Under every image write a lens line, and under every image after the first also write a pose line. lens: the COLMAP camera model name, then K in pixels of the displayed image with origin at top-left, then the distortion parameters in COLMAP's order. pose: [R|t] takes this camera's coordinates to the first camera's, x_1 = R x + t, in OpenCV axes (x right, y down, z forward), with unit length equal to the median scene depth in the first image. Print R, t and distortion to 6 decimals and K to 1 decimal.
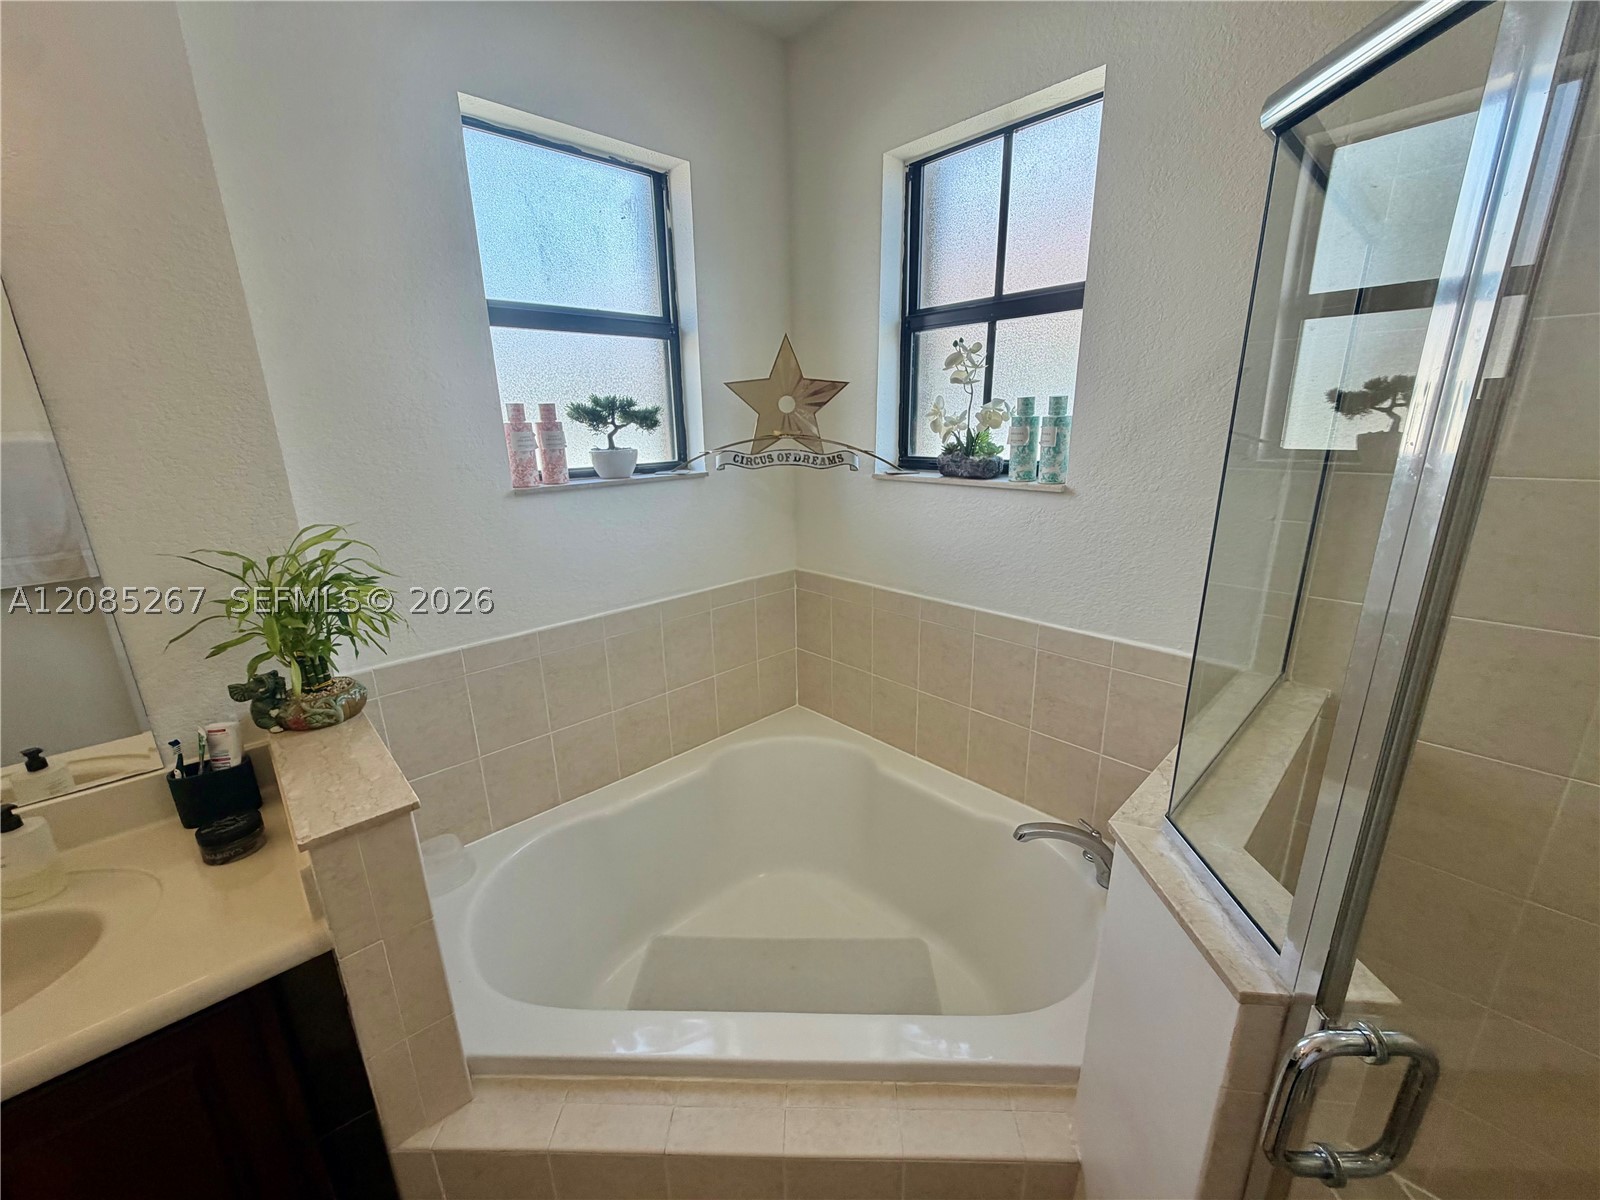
lens RADIAL K [[633.7, 0, 794.8], [0, 633.7, 602.6], [0, 0, 1]] dist [-0.001248, -0.000513]
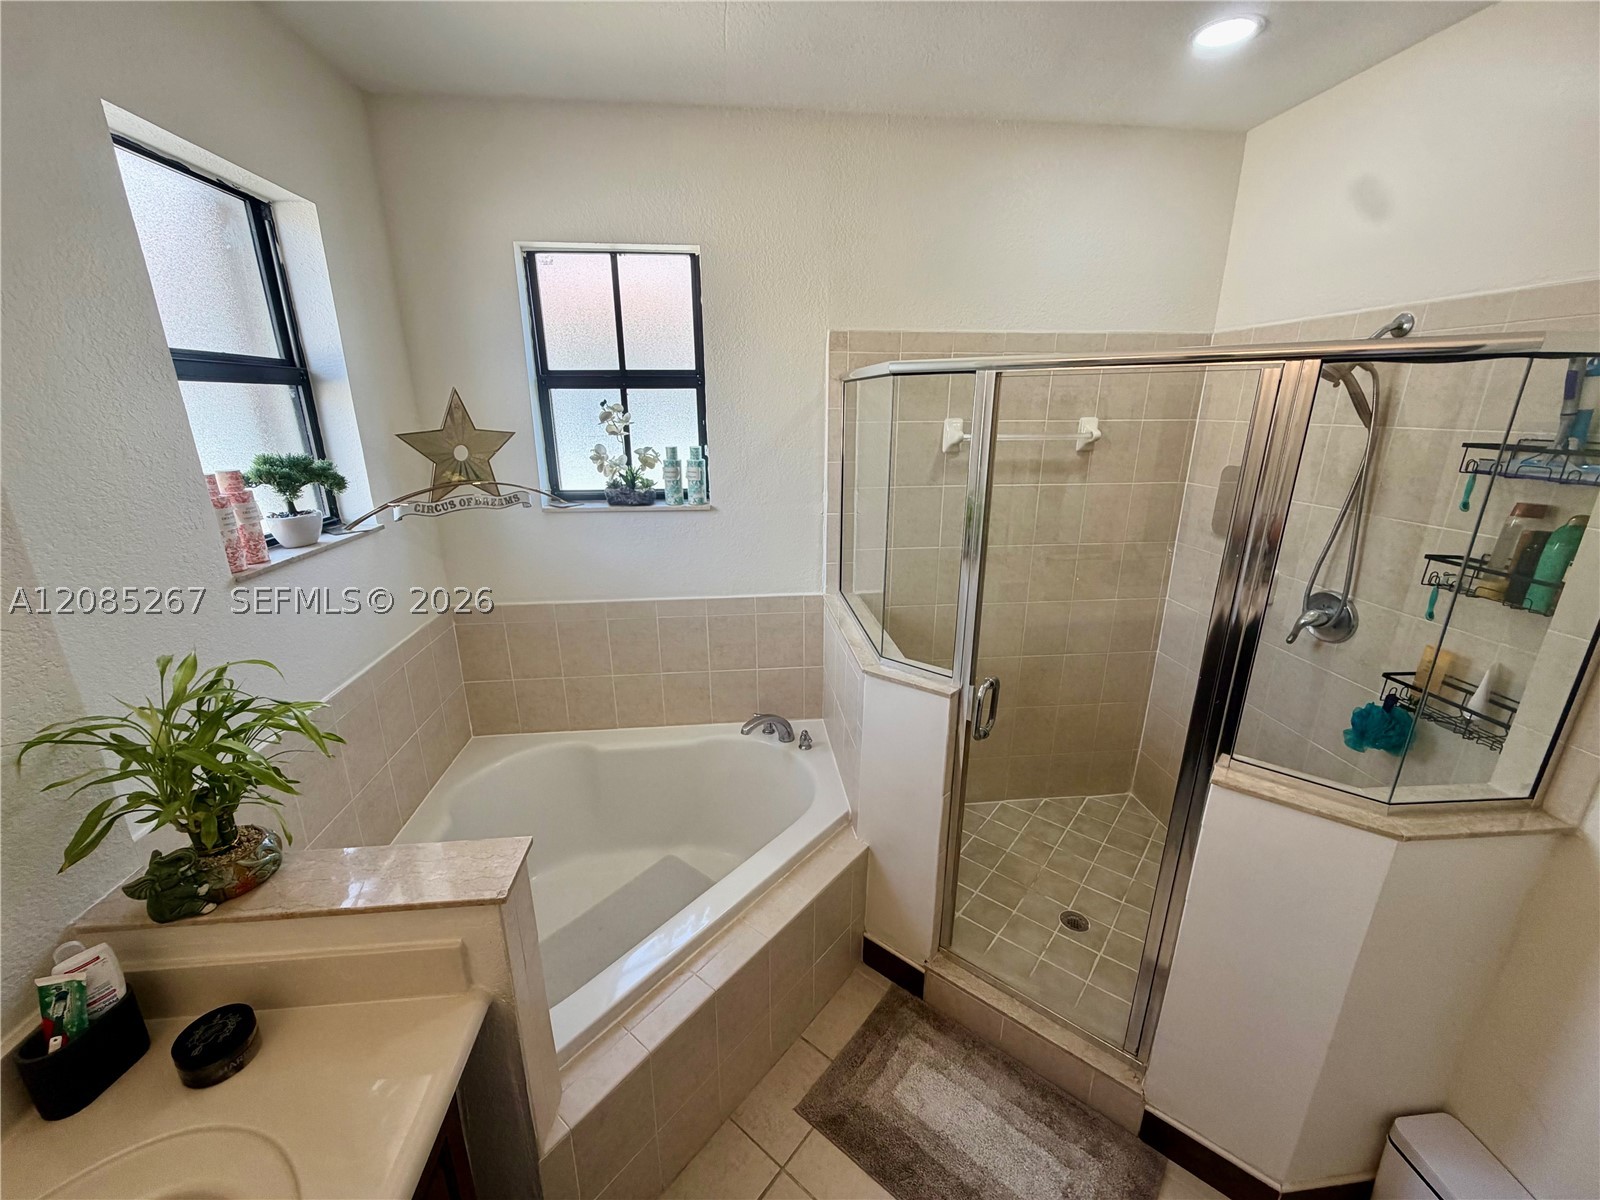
lens RADIAL K [[633.7, 0, 794.8], [0, 633.7, 602.6], [0, 0, 1]] dist [-0.001248, -0.000513]
pose [[0.610675, -0.222013, 0.760122, -0.581769], [0.212705, 0.970606, 0.112605, -0.075669], [-0.762779, 0.092917, 0.639948, -0.094483]]
